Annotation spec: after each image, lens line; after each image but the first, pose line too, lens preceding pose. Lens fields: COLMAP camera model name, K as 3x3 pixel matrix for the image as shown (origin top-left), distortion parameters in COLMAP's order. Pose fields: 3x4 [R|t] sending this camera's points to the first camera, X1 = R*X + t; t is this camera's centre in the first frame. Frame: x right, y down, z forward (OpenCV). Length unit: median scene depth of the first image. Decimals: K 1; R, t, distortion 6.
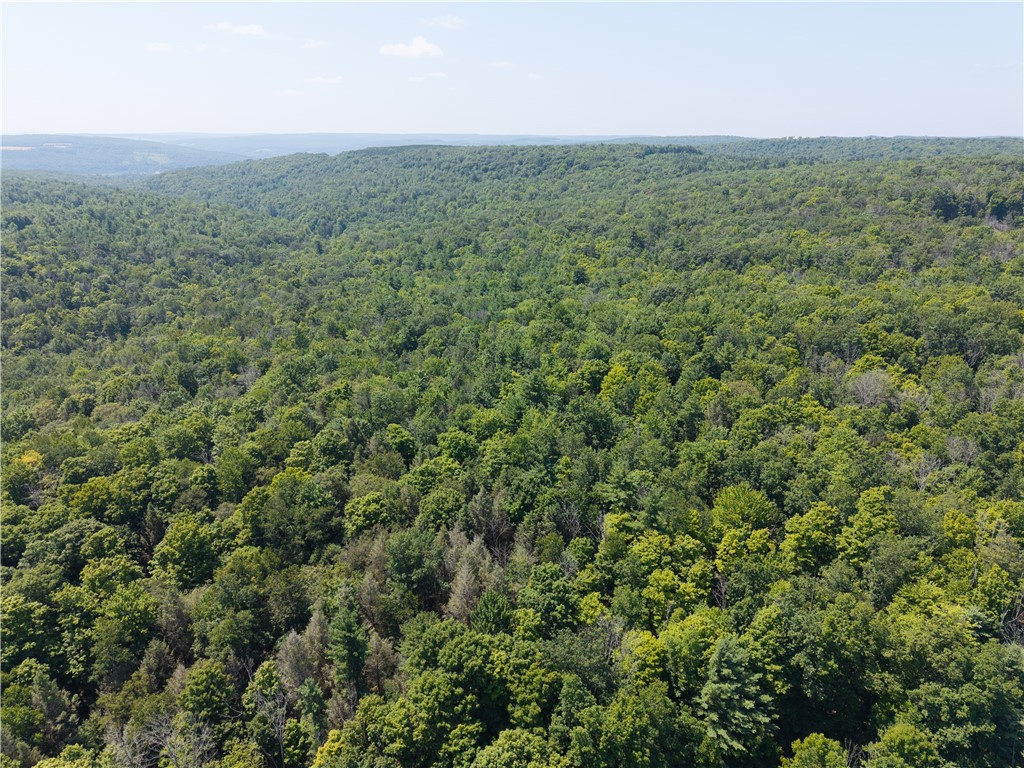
lens RADIAL K [[686.4, 0, 510.3], [0, 686.4, 377.6], [0, 0, 1]] dist [0.012256, -0.018330]
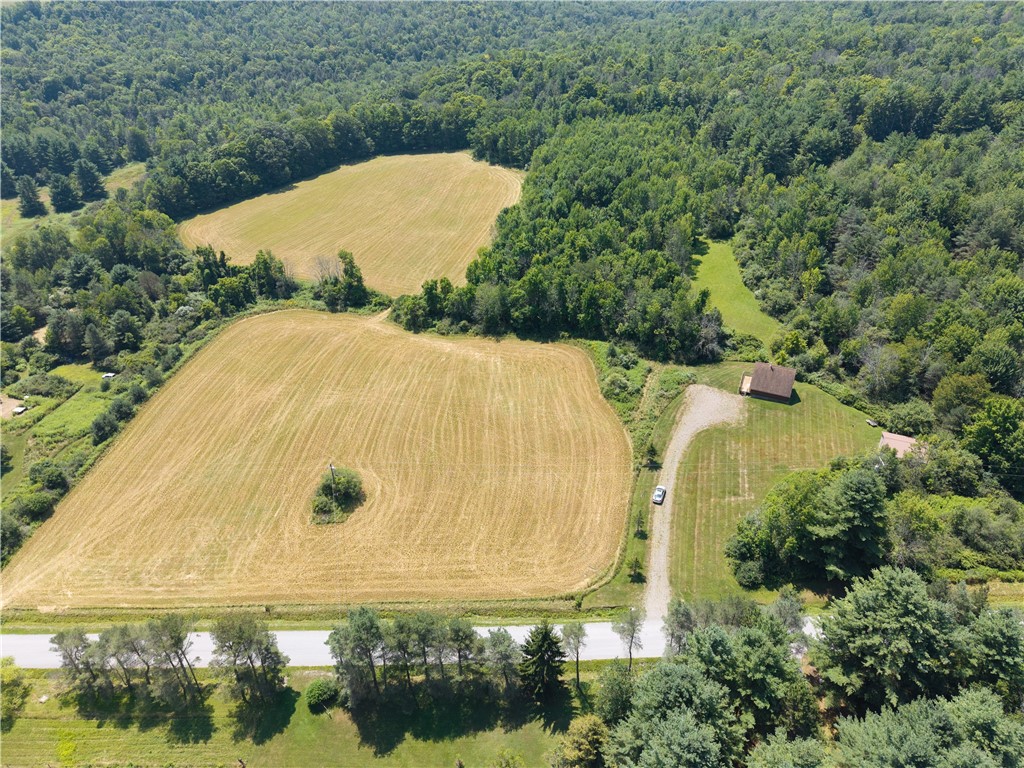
lens RADIAL K [[686.4, 0, 507.4], [0, 686.4, 389.6], [0, 0, 1]] dist [0.012256, -0.018330]
pose [[0.859215, 0.282553, -0.426513, 0.352659], [-0.164713, 0.942047, 0.292263, 0.207587], [0.484375, -0.180865, 0.855961, -0.589861]]
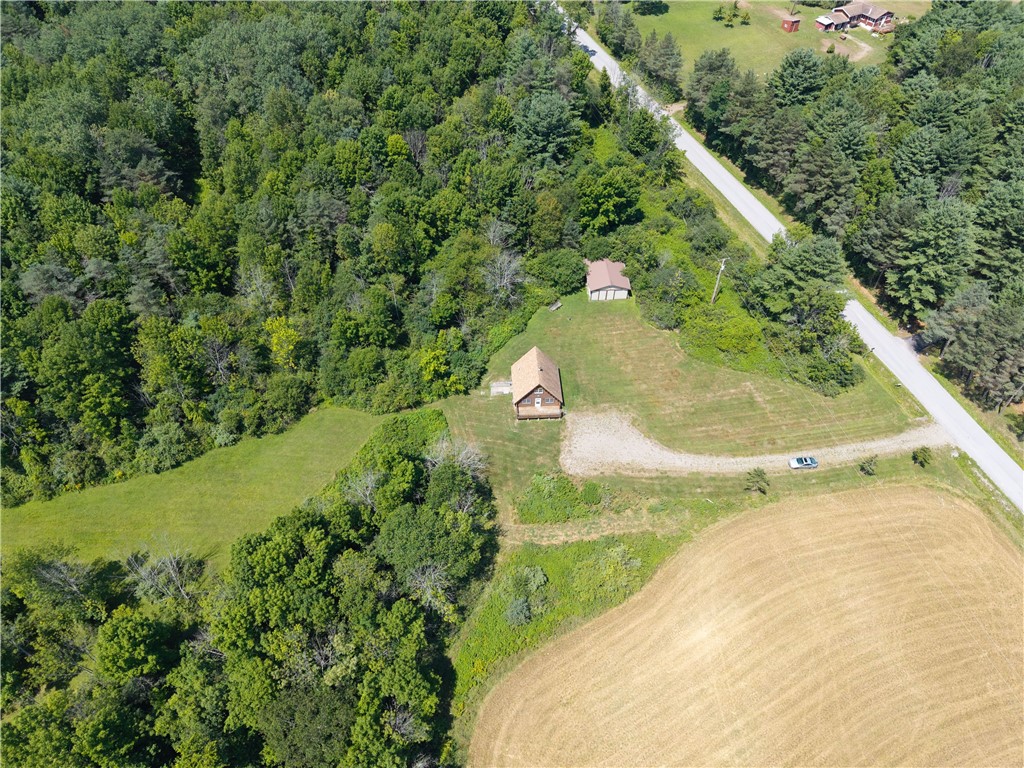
lens RADIAL K [[686.4, 0, 510.9], [0, 686.4, 388.1], [0, 0, 1]] dist [0.012256, -0.018330]
pose [[0.085193, -0.749165, 0.656882, 0.139350], [0.326041, 0.643944, 0.692123, 0.100165], [-0.941509, 0.155207, 0.299117, -0.285364]]
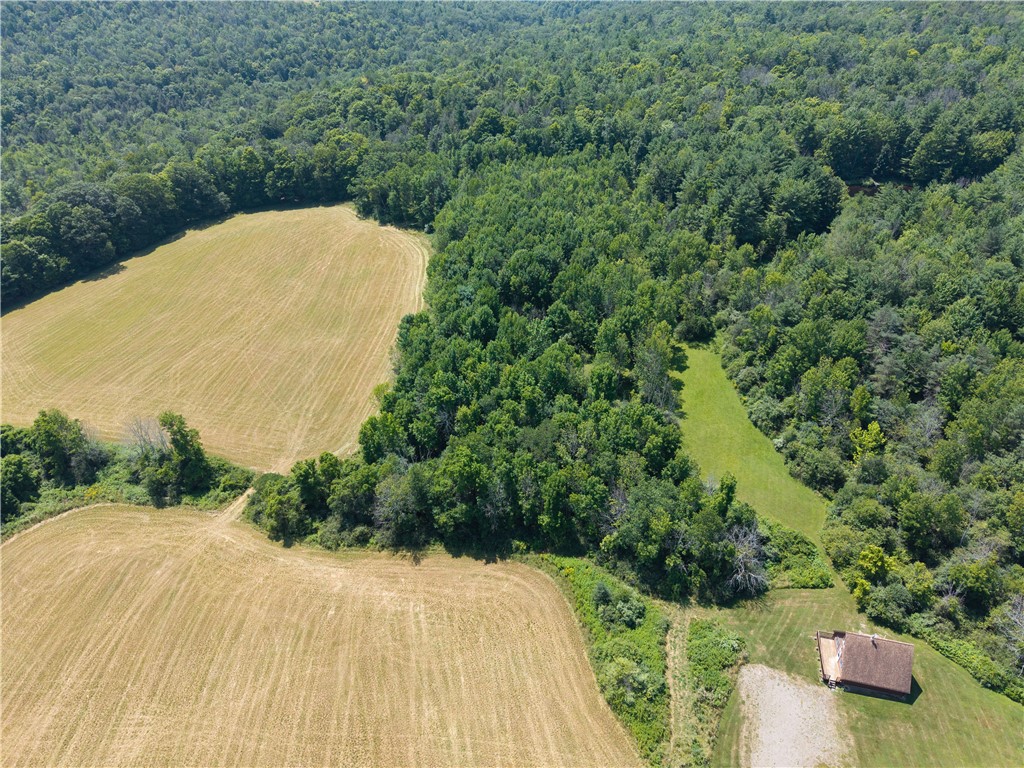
lens RADIAL K [[686.4, 0, 507.5], [0, 686.4, 383.4], [0, 0, 1]] dist [0.012256, -0.018330]
pose [[0.929201, 0.203419, -0.308555, 0.258157], [-0.120357, 0.955937, 0.267765, 0.155142], [0.349428, -0.211671, 0.912741, -0.441154]]
